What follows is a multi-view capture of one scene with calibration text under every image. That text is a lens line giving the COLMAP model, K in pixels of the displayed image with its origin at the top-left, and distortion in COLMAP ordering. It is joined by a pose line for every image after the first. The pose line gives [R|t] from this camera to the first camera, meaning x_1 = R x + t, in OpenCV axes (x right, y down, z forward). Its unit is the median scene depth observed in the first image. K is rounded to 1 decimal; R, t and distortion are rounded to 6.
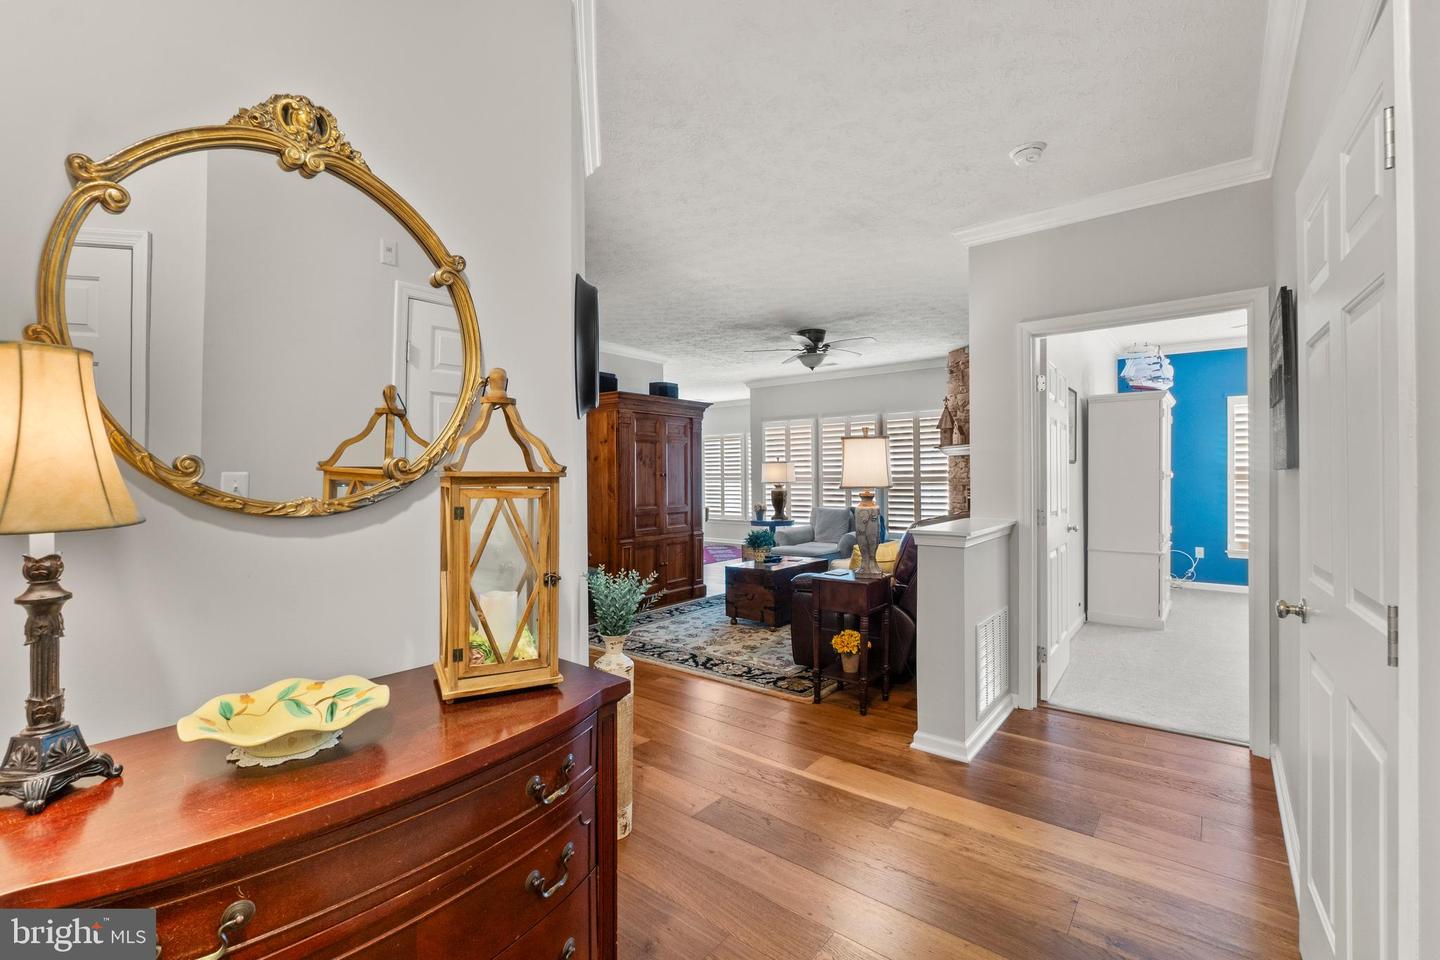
lens RADIAL K [[627.3, 0, 711.4], [0, 627.3, 474.2], [0, 0, 1]] dist [-0.006272, 0.001478]
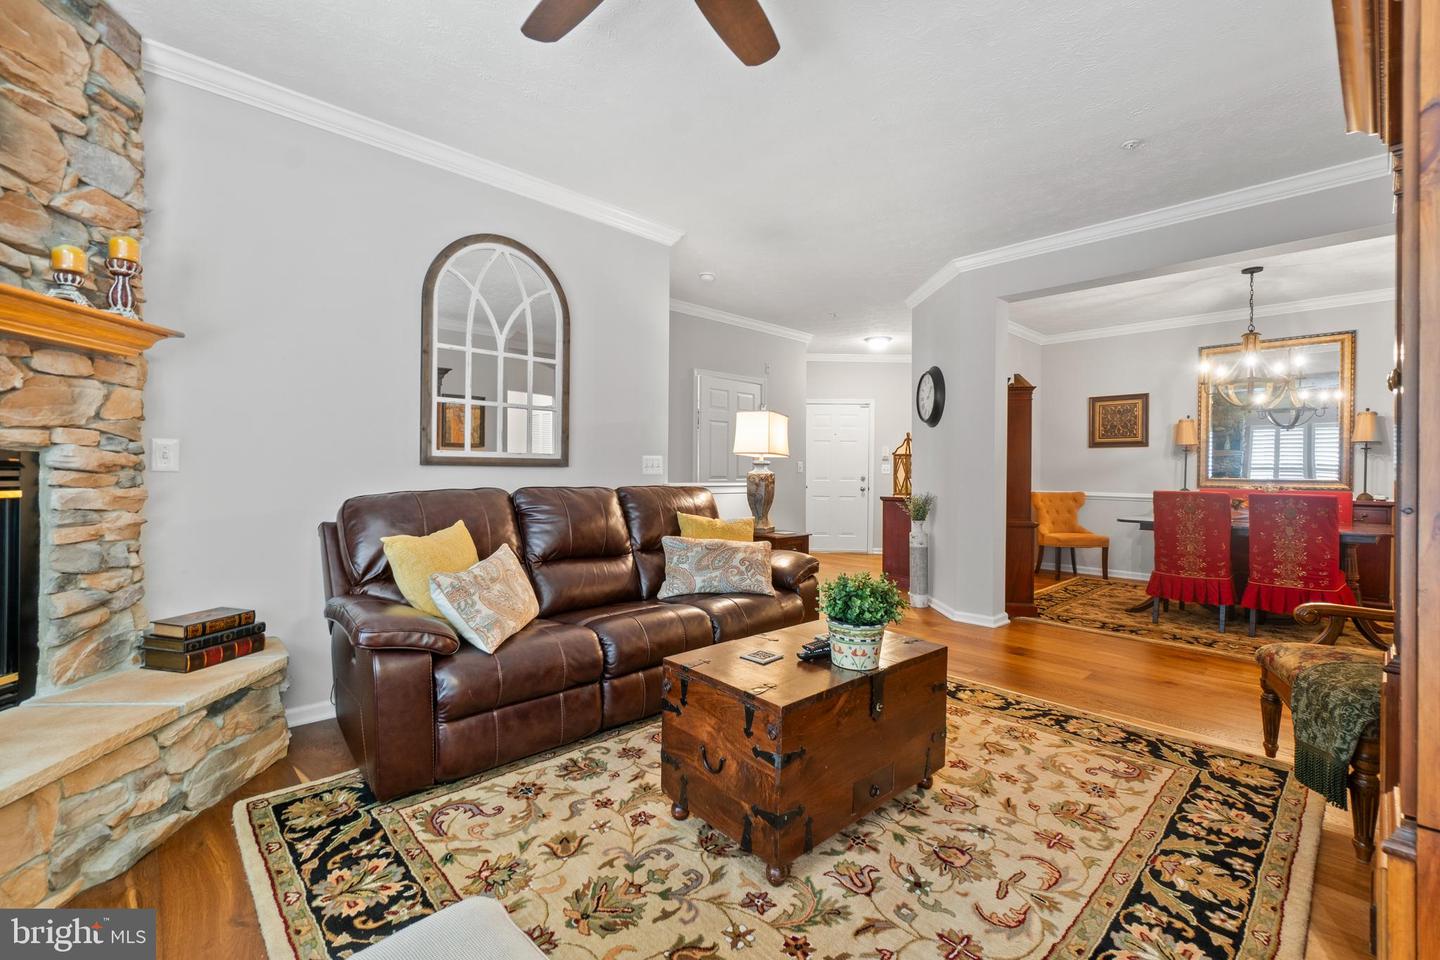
lens RADIAL K [[627.3, 0, 702.2], [0, 627.3, 473.6], [0, 0, 1]] dist [-0.006272, 0.001478]
pose [[-0.988214, -0.004472, 0.153015, 0.101232], [-0.004213, 0.999989, 0.002020, 0.028118], [-0.153023, 0.001352, -0.988222, 1.223037]]
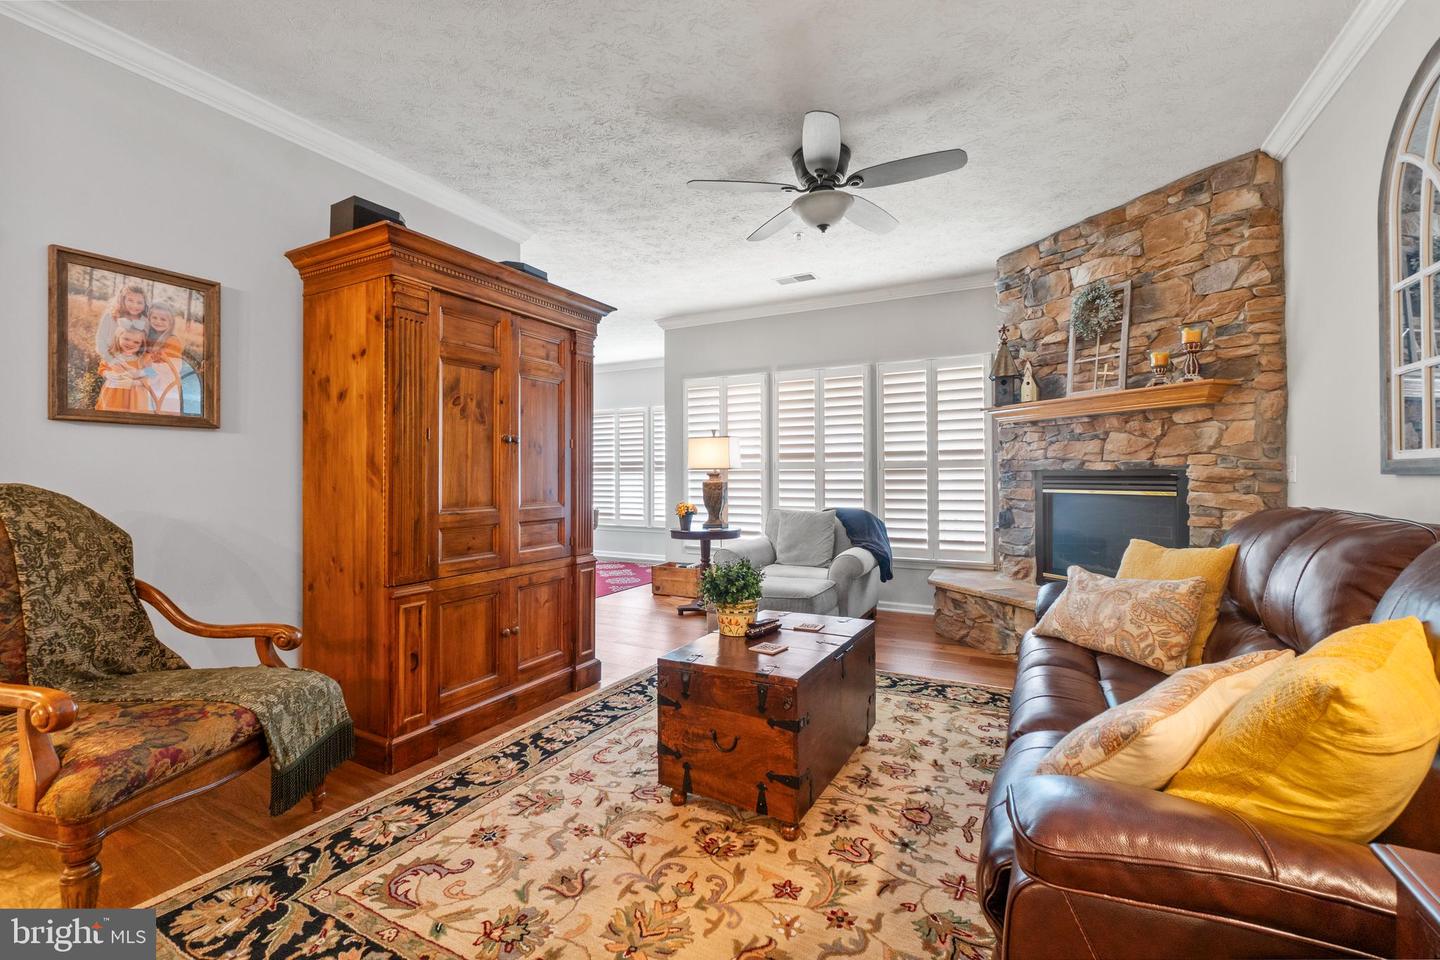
lens RADIAL K [[627.3, 0, 710.6], [0, 627.3, 473.9], [0, 0, 1]] dist [-0.006272, 0.001478]
pose [[0.983412, 0.006535, 0.181269, -0.014880], [-0.006157, 0.999978, -0.002650, 0.026657], [-0.181282, 0.001490, 0.983430, 0.517412]]
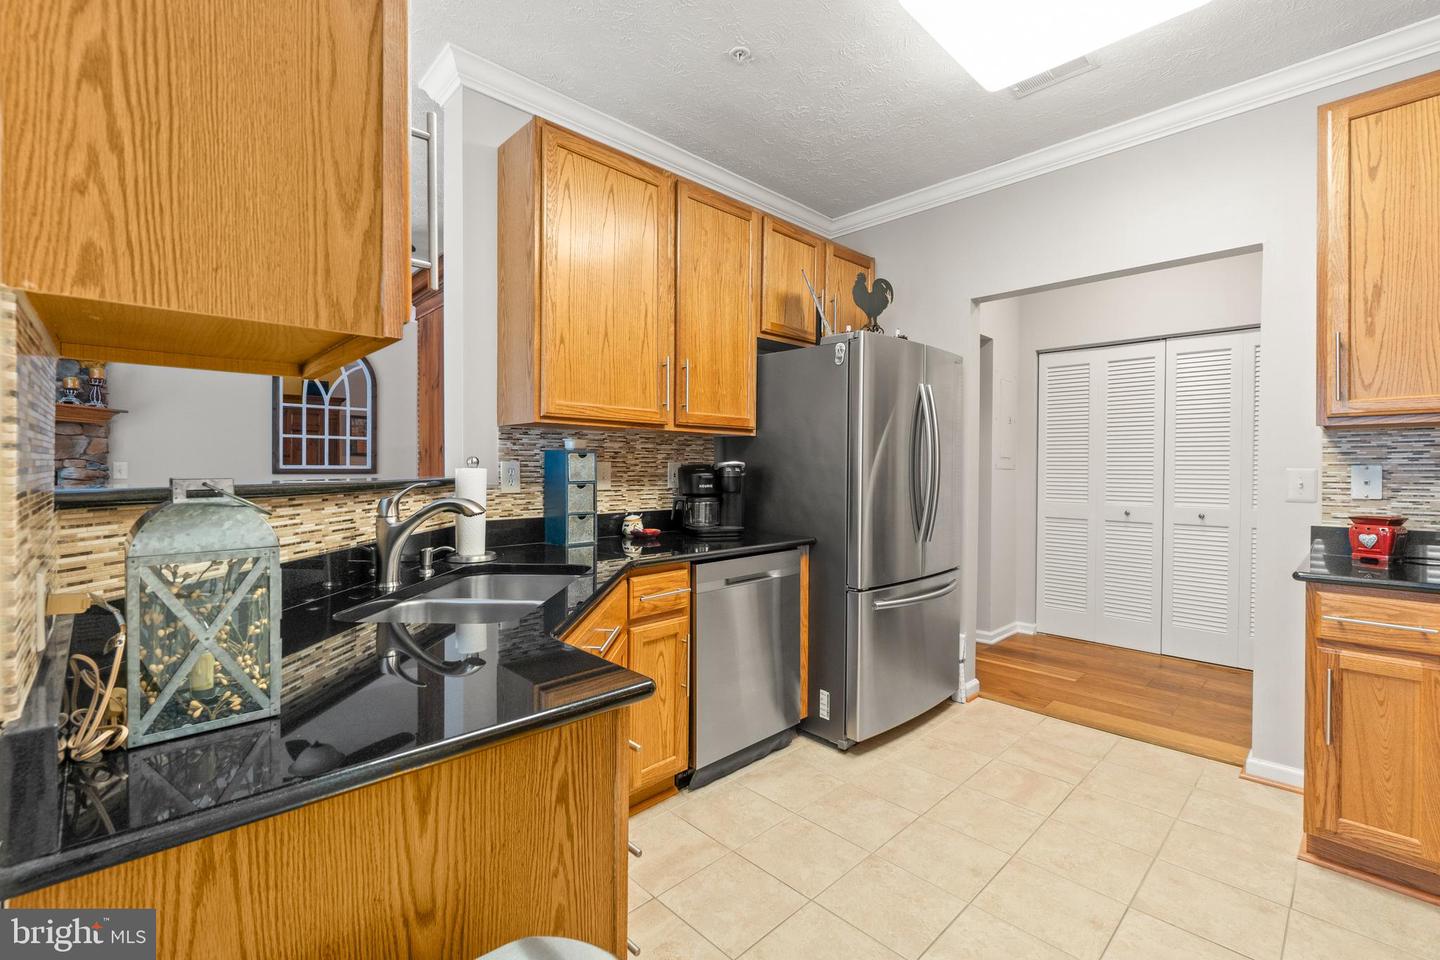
lens RADIAL K [[627.3, 0, 711.1], [0, 627.3, 475.4], [0, 0, 1]] dist [-0.006272, 0.001478]
pose [[-0.992413, -0.000330, 0.122947, -0.304922], [0.000787, 0.999959, 0.009033, 0.018334], [-0.122945, 0.009062, -0.992372, 1.546470]]
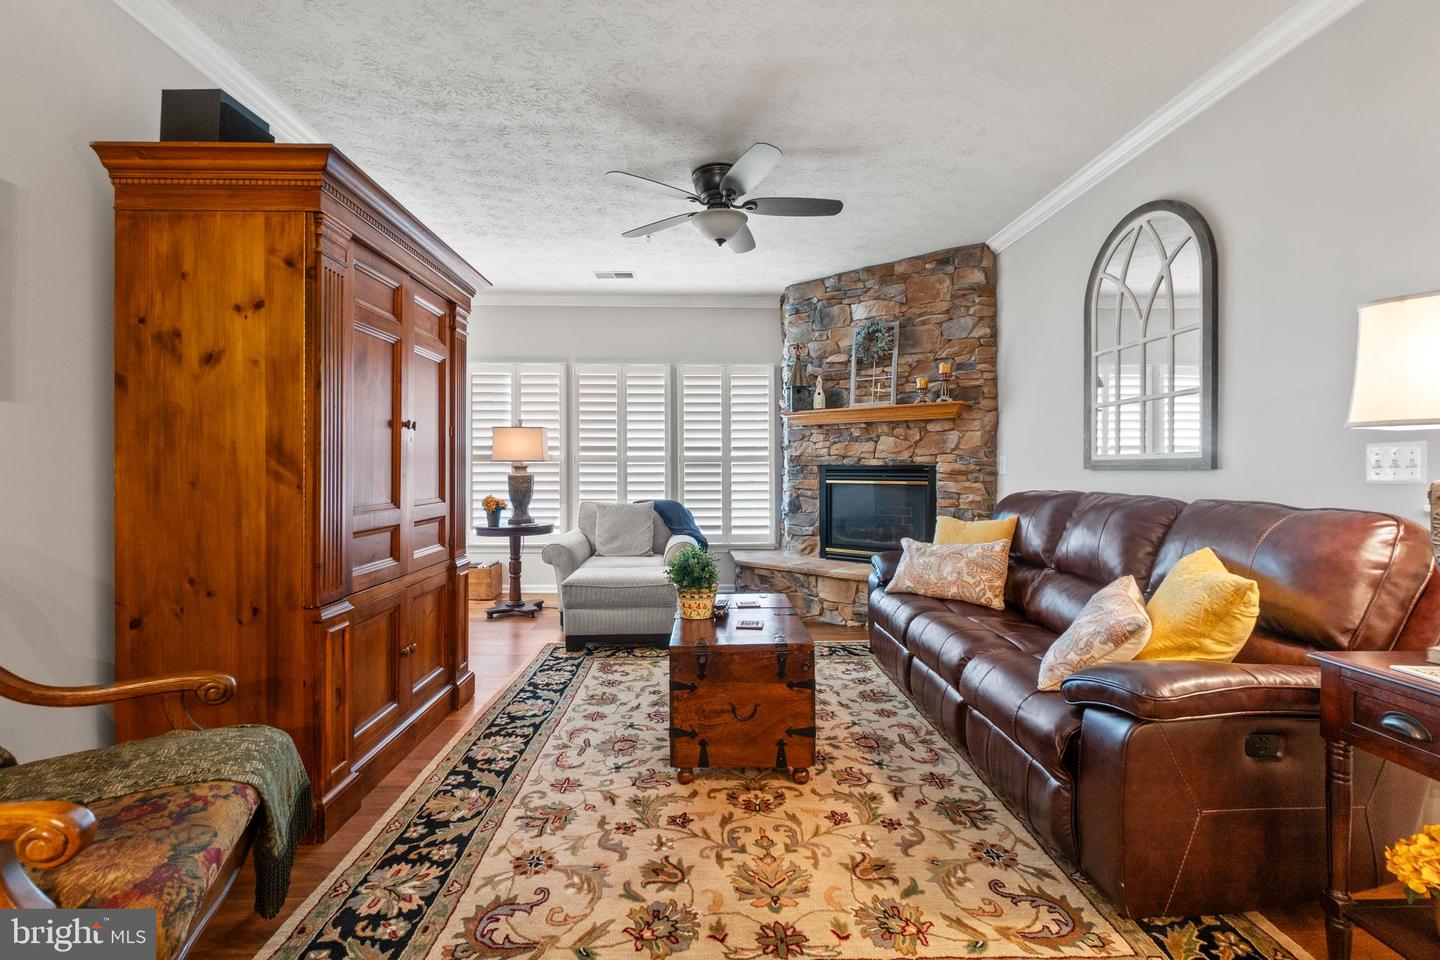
lens RADIAL K [[627.3, 0, 720.1], [0, 627.3, 474.1], [0, 0, 1]] dist [-0.006272, 0.001478]
pose [[0.760237, 0.003374, 0.649637, -0.185969], [-0.008590, 0.999951, 0.004859, 0.028083], [-0.649589, -0.009274, 0.760229, 0.573603]]
